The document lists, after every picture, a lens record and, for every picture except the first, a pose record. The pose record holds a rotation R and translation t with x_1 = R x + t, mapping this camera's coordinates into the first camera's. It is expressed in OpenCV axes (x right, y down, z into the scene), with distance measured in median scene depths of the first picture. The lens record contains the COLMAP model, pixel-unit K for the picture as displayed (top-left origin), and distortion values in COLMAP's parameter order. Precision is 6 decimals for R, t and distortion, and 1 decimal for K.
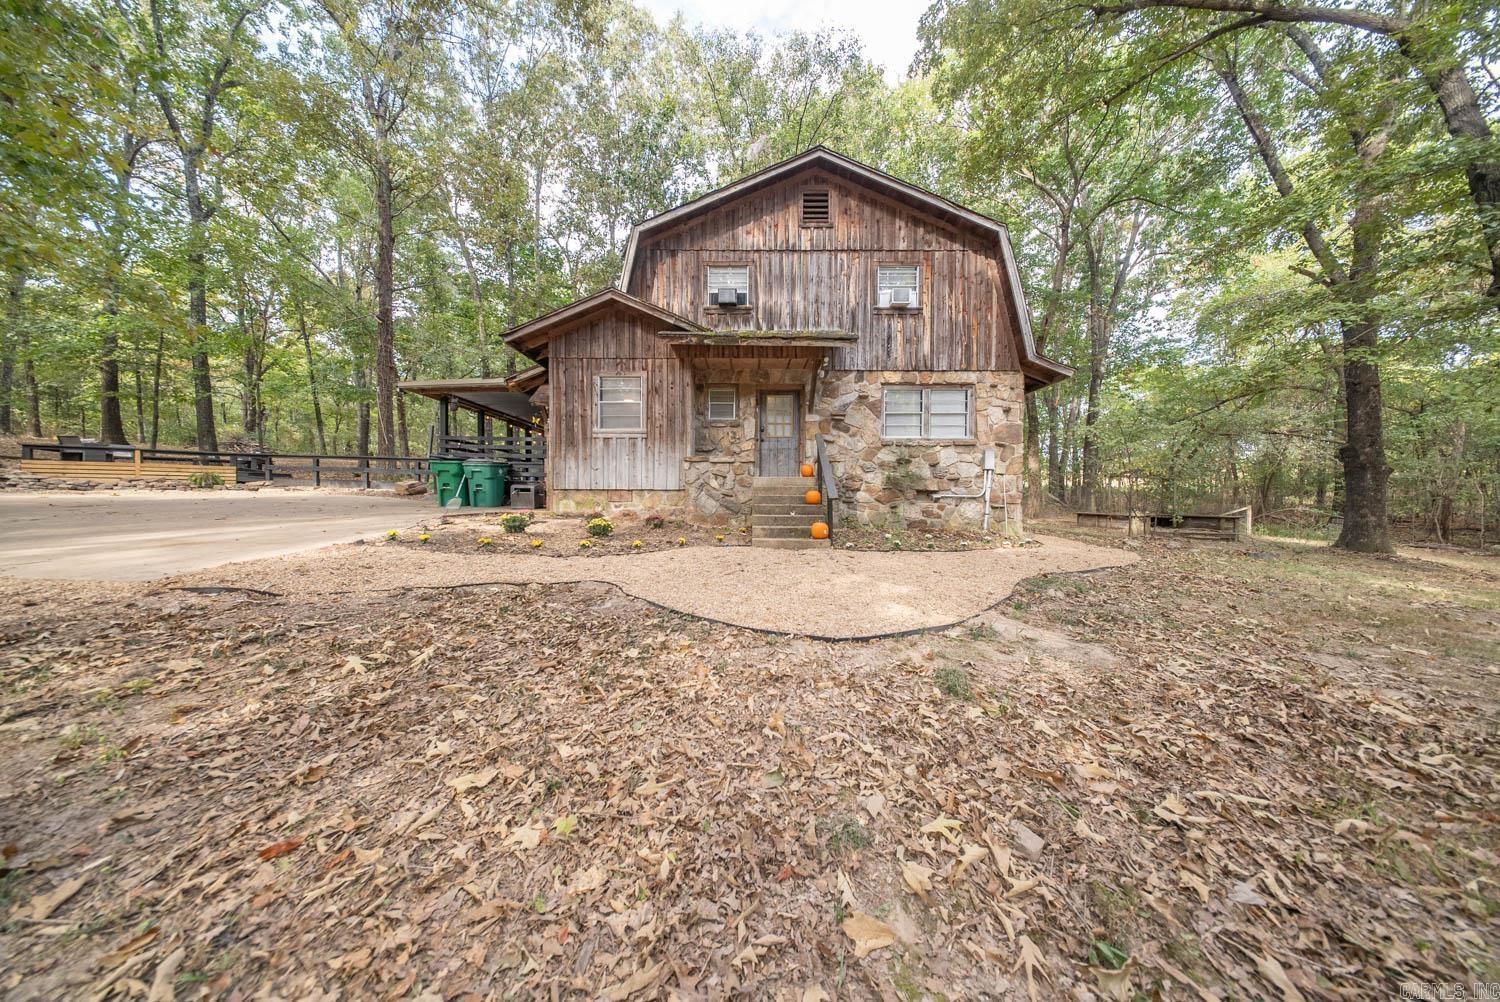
lens RADIAL K [[435.8, 0, 750.0], [0, 435.8, 501.0], [0, 0, 1]] dist [0.000774, 0.000006]
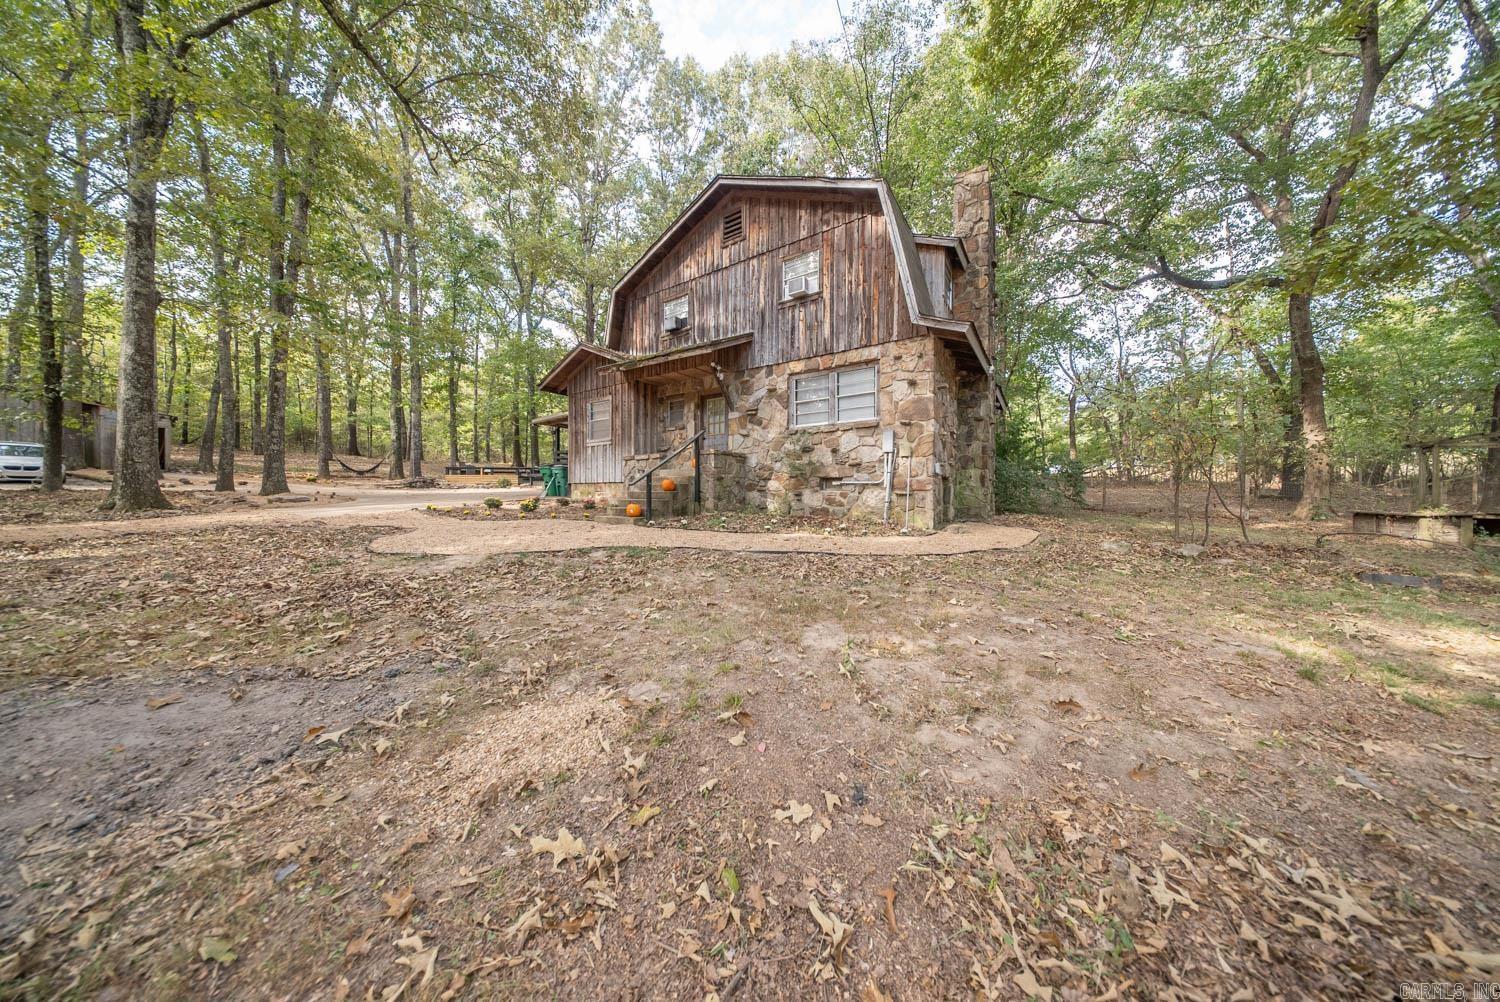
lens RADIAL K [[435.8, 0, 750.0], [0, 435.8, 501.0], [0, 0, 1]] dist [0.000774, 0.000006]
pose [[0.833772, 0.002864, -0.552102, 0.799935], [-0.001487, 0.999995, 0.002943, 0.025436], [0.552107, -0.001633, 0.833771, 0.094819]]
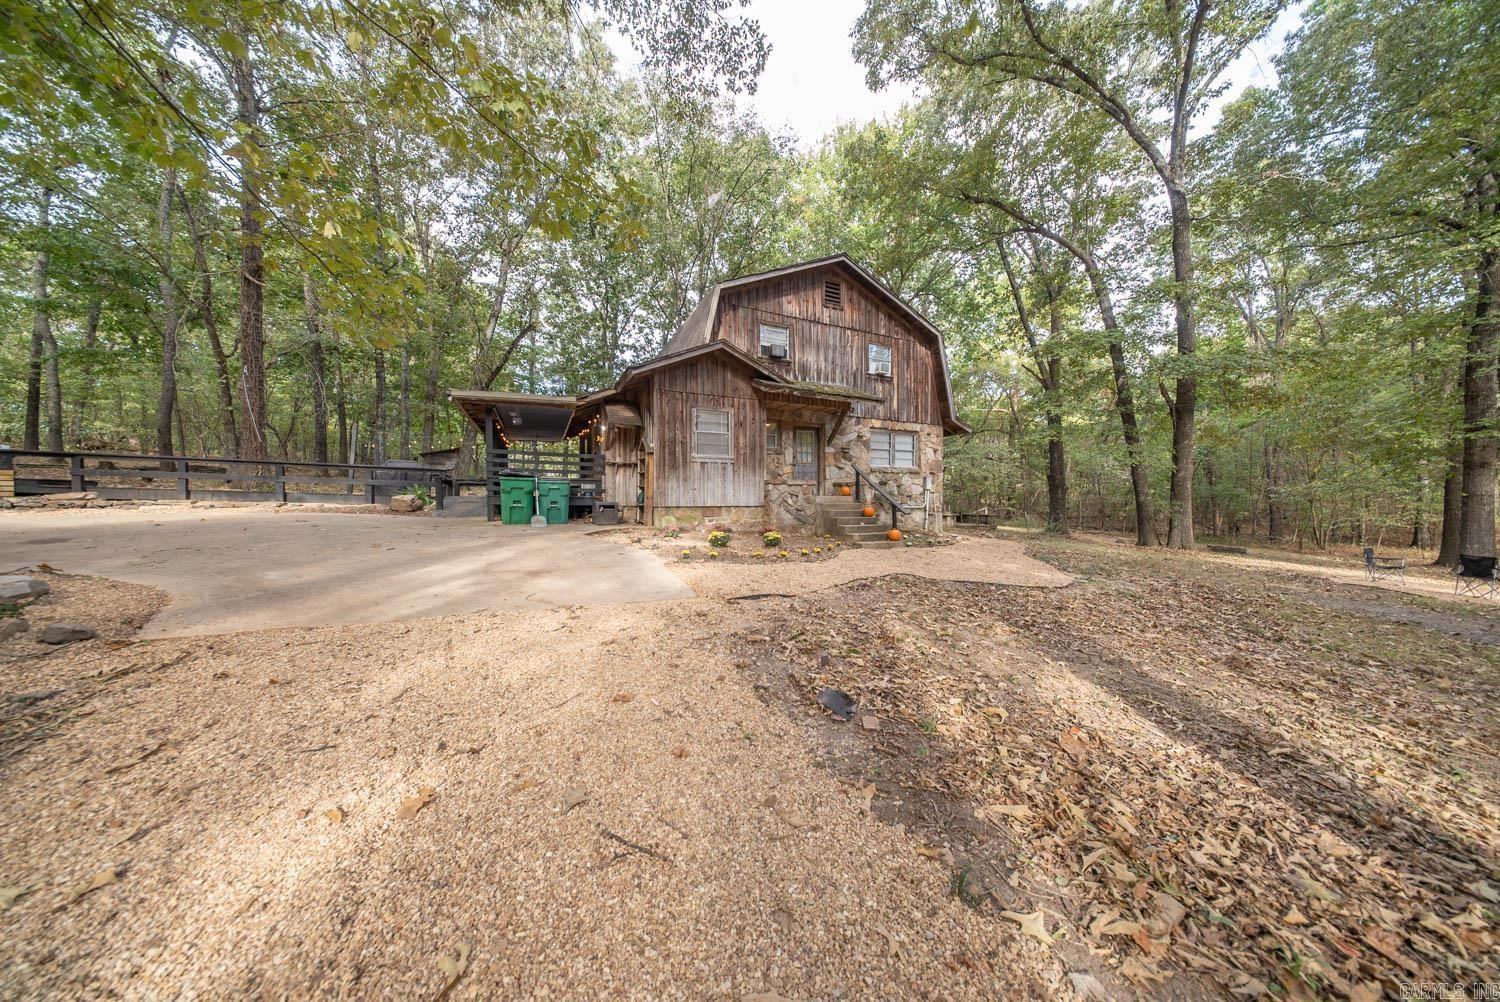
lens RADIAL K [[435.8, 0, 750.0], [0, 435.8, 501.0], [0, 0, 1]] dist [0.000774, 0.000006]
pose [[0.902260, -0.007024, 0.431134, -0.656911], [0.006685, 0.999975, 0.002303, -0.039245], [-0.431140, 0.000804, 0.902285, -0.098207]]
